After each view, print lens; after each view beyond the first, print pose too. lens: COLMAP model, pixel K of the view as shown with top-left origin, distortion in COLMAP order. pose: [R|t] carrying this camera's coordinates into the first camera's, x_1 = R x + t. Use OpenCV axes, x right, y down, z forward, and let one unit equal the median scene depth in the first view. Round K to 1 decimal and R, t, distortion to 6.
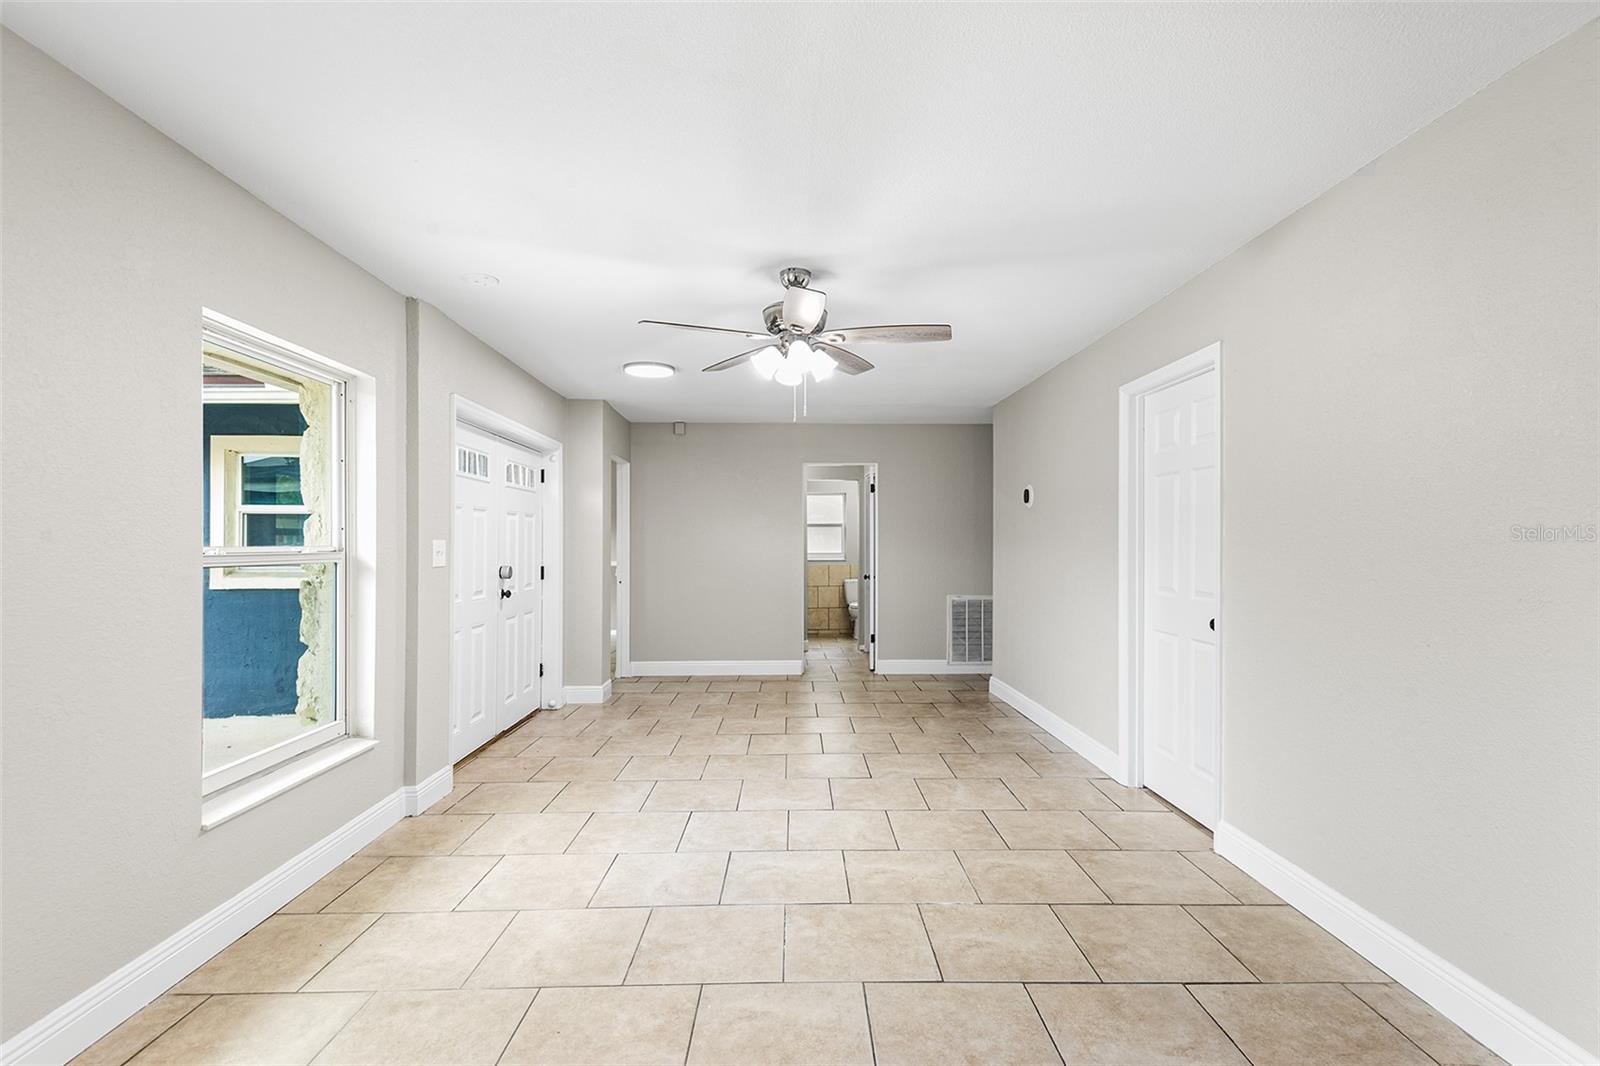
lens RADIAL K [[730.0, 0, 792.0], [0, 730.0, 533.4], [0, 0, 1]] dist [0.026892, -0.011531]
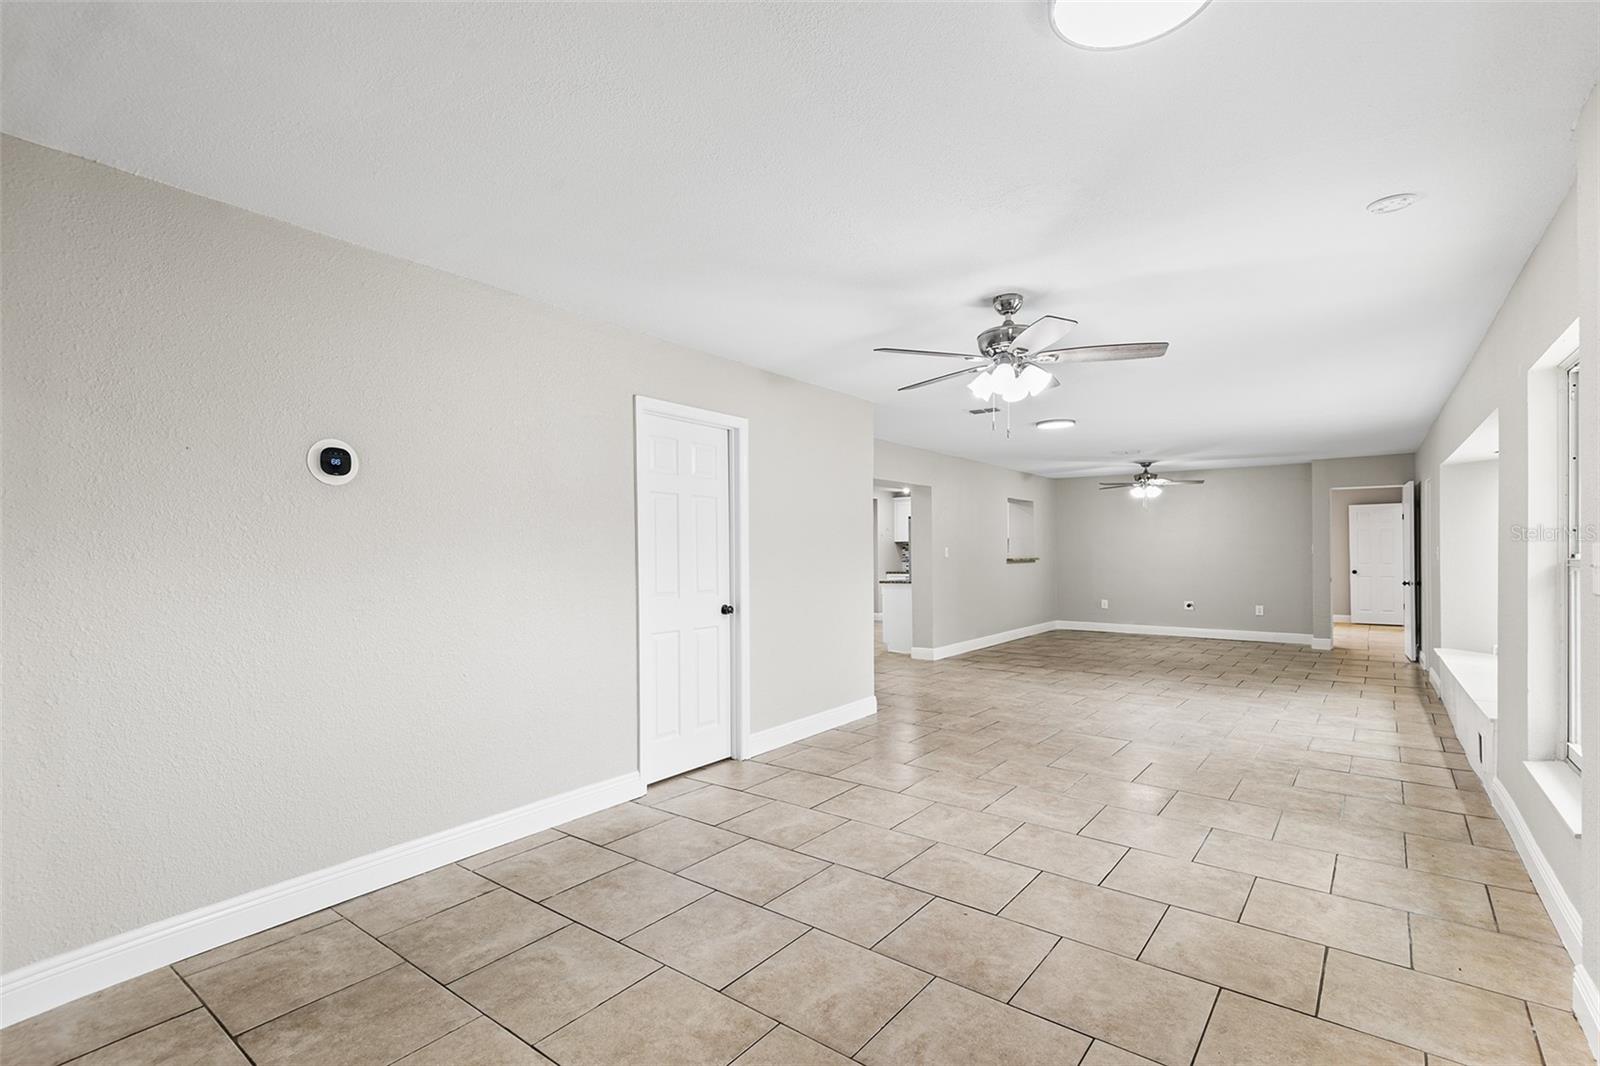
lens RADIAL K [[745.4, 0, 803.8], [0, 745.4, 551.1], [0, 0, 1]] dist [0.049179, -0.034778]
pose [[-0.794462, 0.006702, 0.607277, -0.368837], [-0.000474, 0.999932, -0.011654, 0.021095], [-0.607314, -0.009547, -0.794405, 1.777277]]
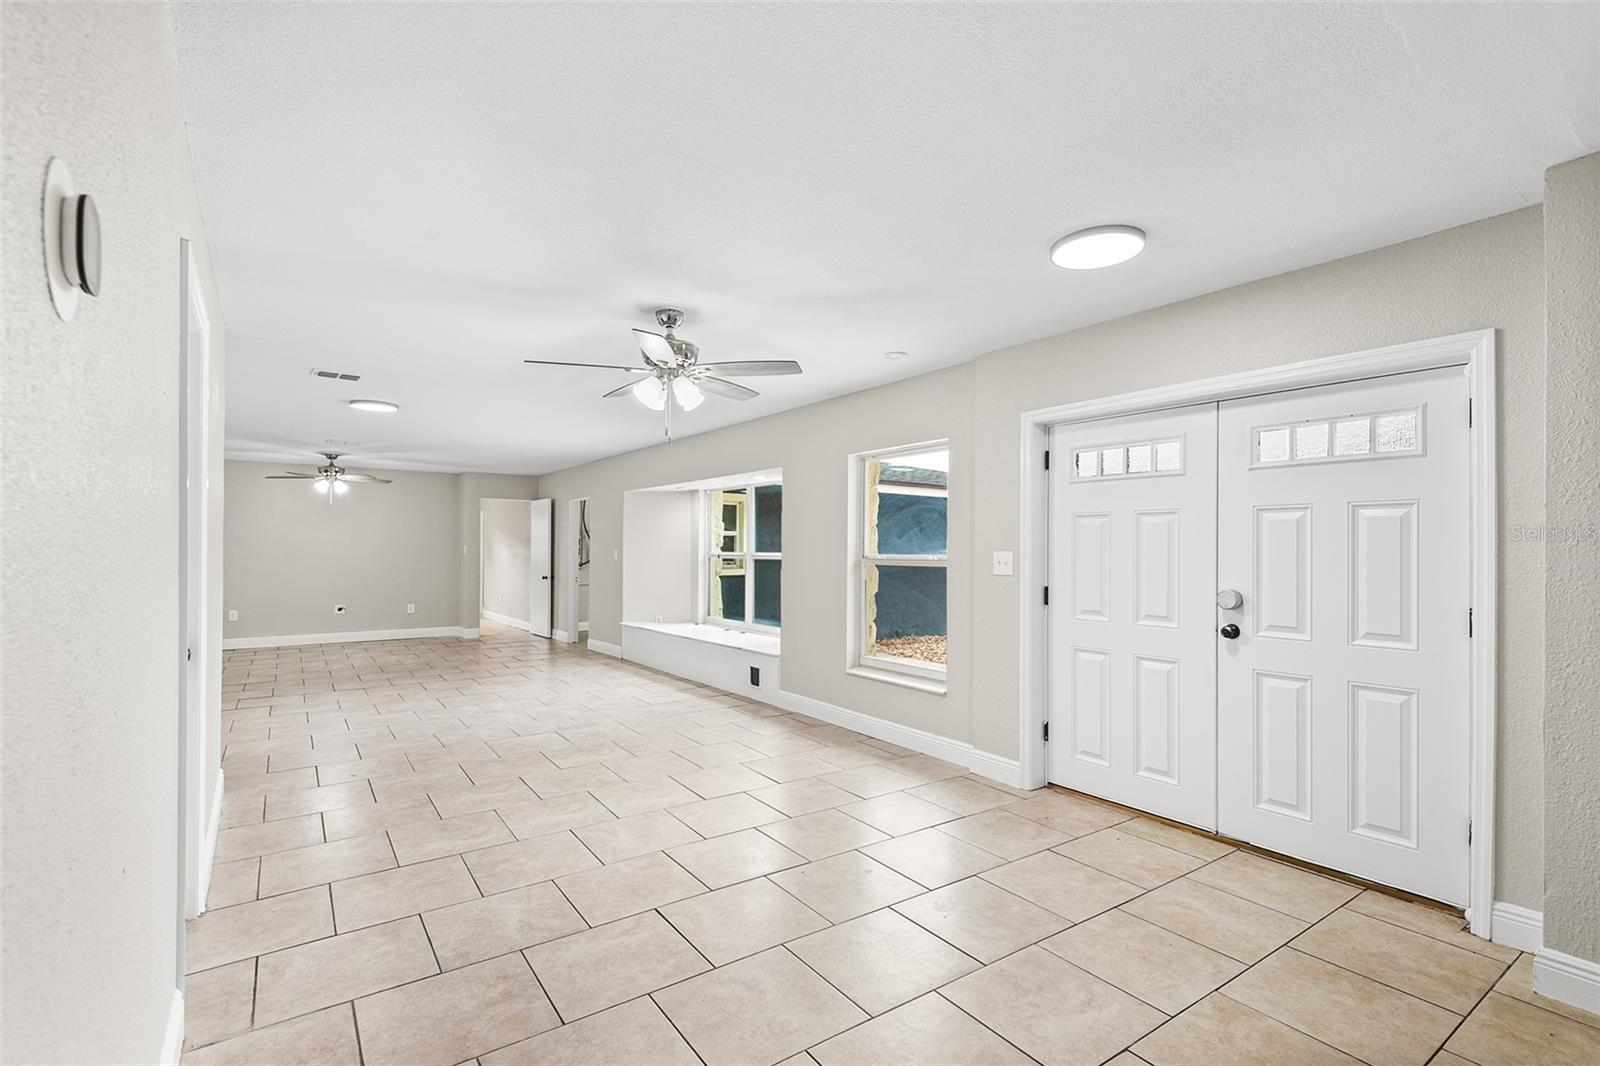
lens RADIAL K [[728.3, 0, 810.9], [0, 728.3, 546.7], [0, 0, 1]] dist [0.047846, -0.030562]
pose [[-0.812291, -0.003847, -0.583240, 0.417114], [0.005530, 0.999883, -0.014297, 0.016355], [0.583226, -0.014839, -0.812174, 1.767943]]
